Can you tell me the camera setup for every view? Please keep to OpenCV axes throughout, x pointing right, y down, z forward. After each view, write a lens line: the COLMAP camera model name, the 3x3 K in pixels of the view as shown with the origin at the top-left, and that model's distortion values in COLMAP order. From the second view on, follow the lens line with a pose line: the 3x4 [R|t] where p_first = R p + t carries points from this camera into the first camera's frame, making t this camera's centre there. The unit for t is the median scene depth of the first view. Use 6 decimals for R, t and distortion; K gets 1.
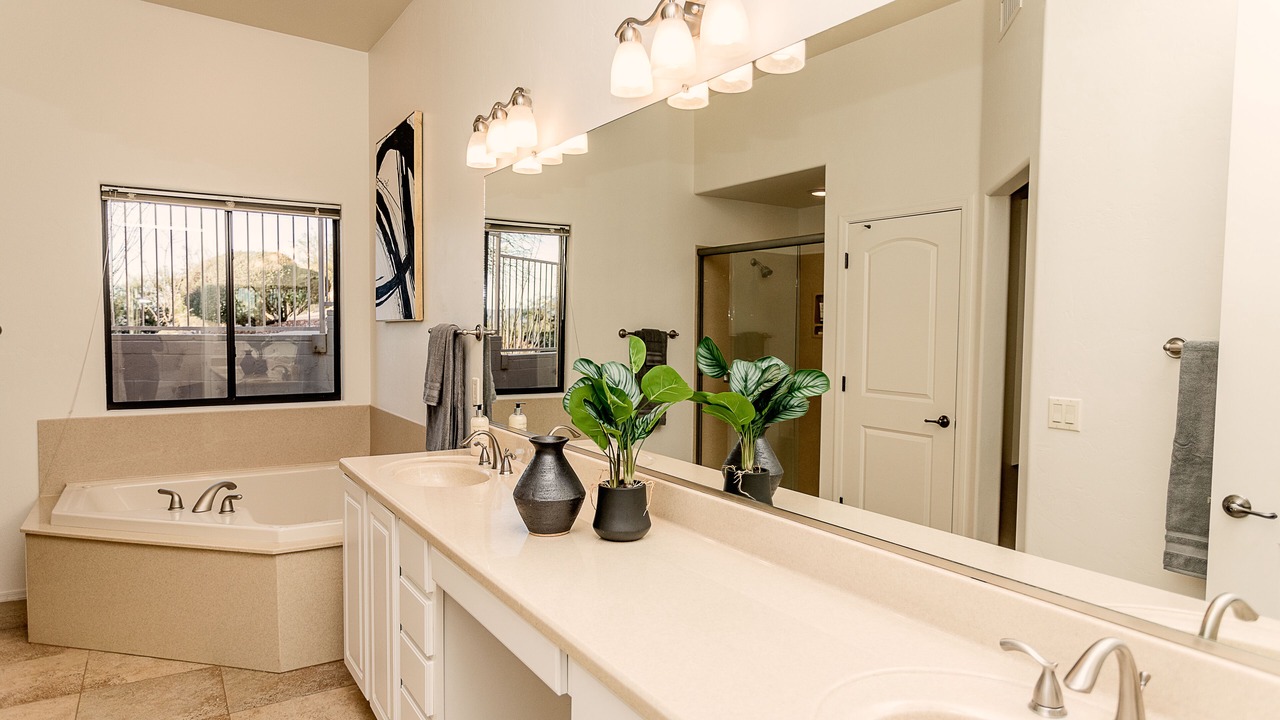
lens RADIAL K [[786.7, 0, 617.2], [0, 786.7, 348.8], [0, 0, 1]] dist [-0.018171, 0.006319]
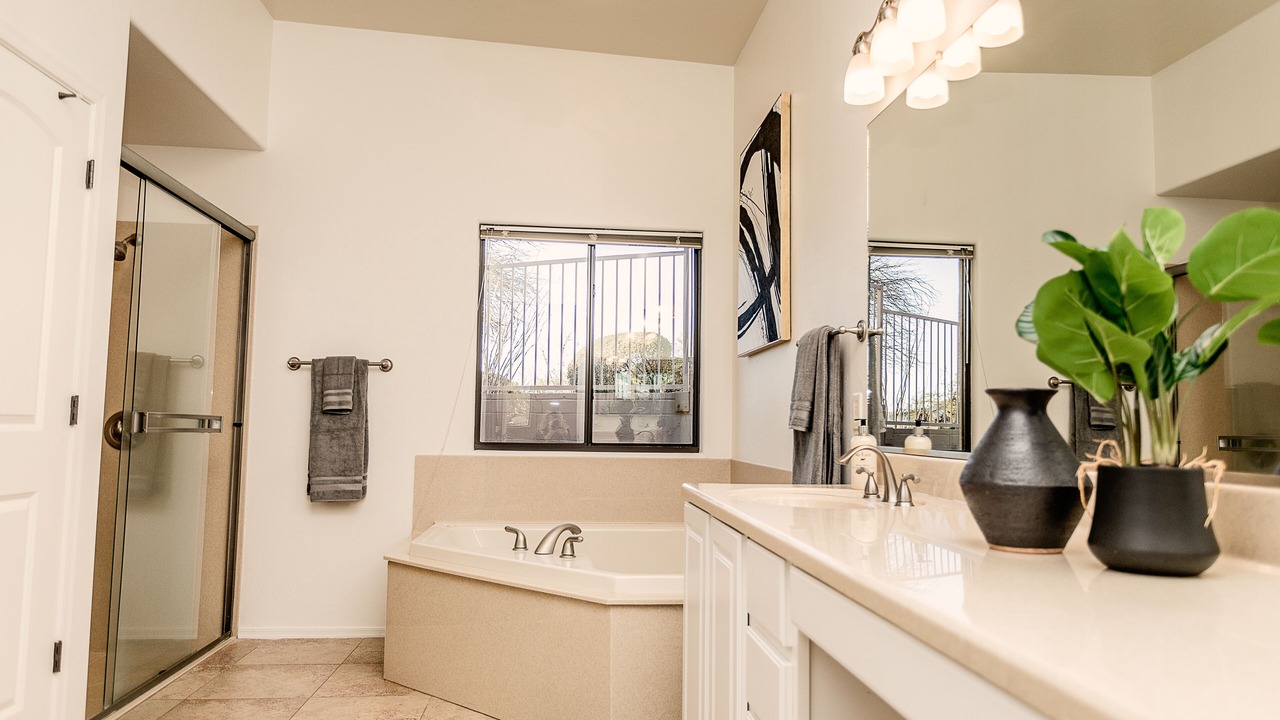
lens RADIAL K [[786.7, 0, 636.5], [0, 786.7, 349.2], [0, 0, 1]] dist [-0.018171, 0.006319]
pose [[0.903248, -0.029505, -0.428103, -0.040452], [-0.035102, 0.989210, -0.142237, 0.094445], [0.427681, 0.143503, 0.892466, 0.197016]]
